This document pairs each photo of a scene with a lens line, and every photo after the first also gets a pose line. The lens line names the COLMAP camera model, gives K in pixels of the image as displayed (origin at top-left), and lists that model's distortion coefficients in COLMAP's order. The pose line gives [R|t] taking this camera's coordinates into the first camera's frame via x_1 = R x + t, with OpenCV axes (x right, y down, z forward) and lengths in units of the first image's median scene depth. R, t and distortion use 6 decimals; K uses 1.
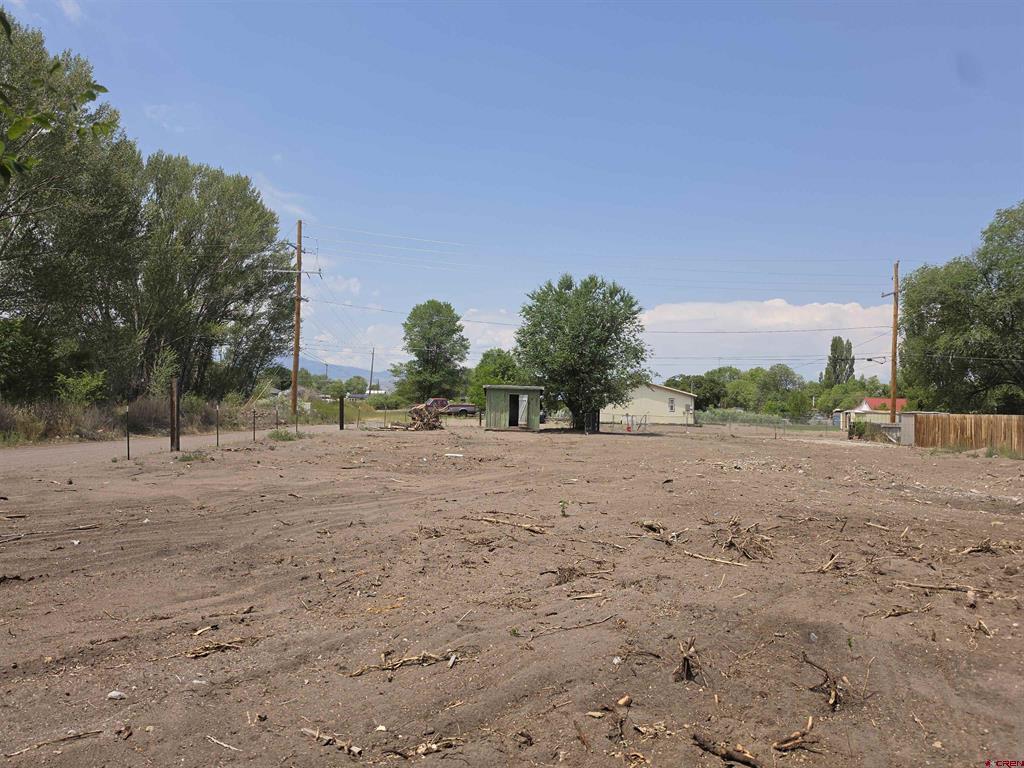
lens RADIAL K [[693.2, 0, 512.2], [0, 693.2, 388.1], [0, 0, 1]] dist [0.049976, -0.069861]
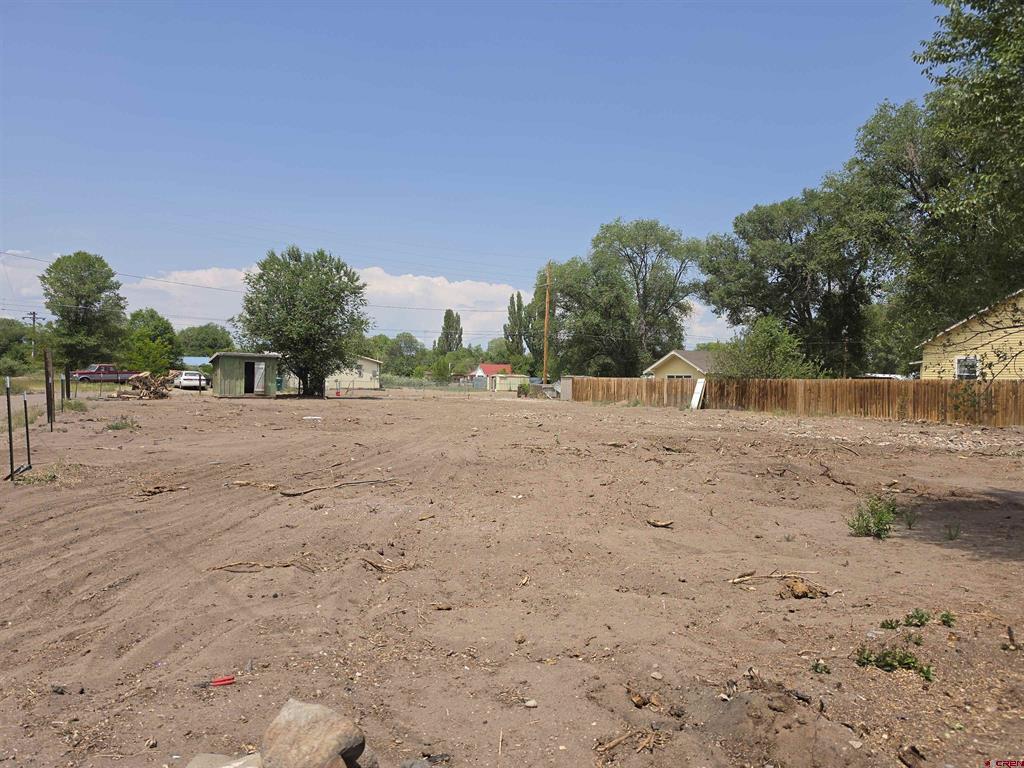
lens RADIAL K [[693.2, 0, 516.2], [0, 693.2, 391.2], [0, 0, 1]] dist [0.049976, -0.069861]
pose [[0.845318, -0.019198, 0.533918, -0.163476], [-0.010418, 0.998572, 0.052399, -0.004355], [-0.534162, -0.049856, 0.843911, -0.055879]]
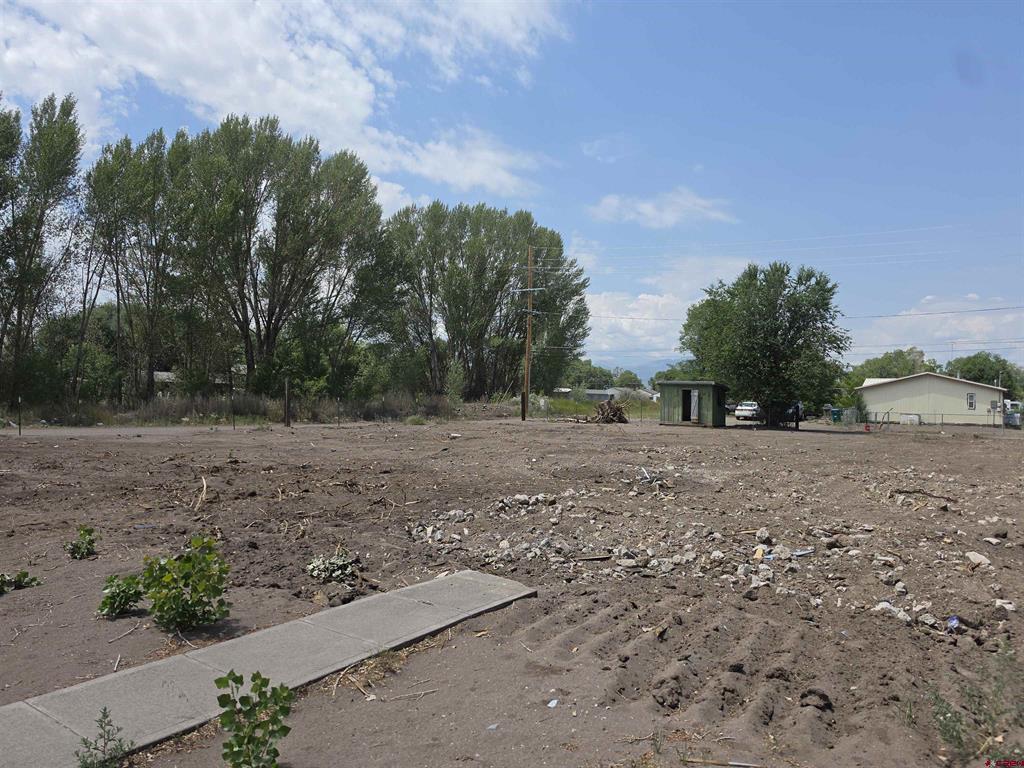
lens RADIAL K [[693.2, 0, 519.1], [0, 693.2, 404.4], [0, 0, 1]] dist [0.049976, -0.069861]
pose [[0.829575, -0.004179, -0.558380, 0.281594], [0.013833, 0.999819, 0.013070, 0.010649], [0.558225, -0.018566, 0.829482, 0.014099]]
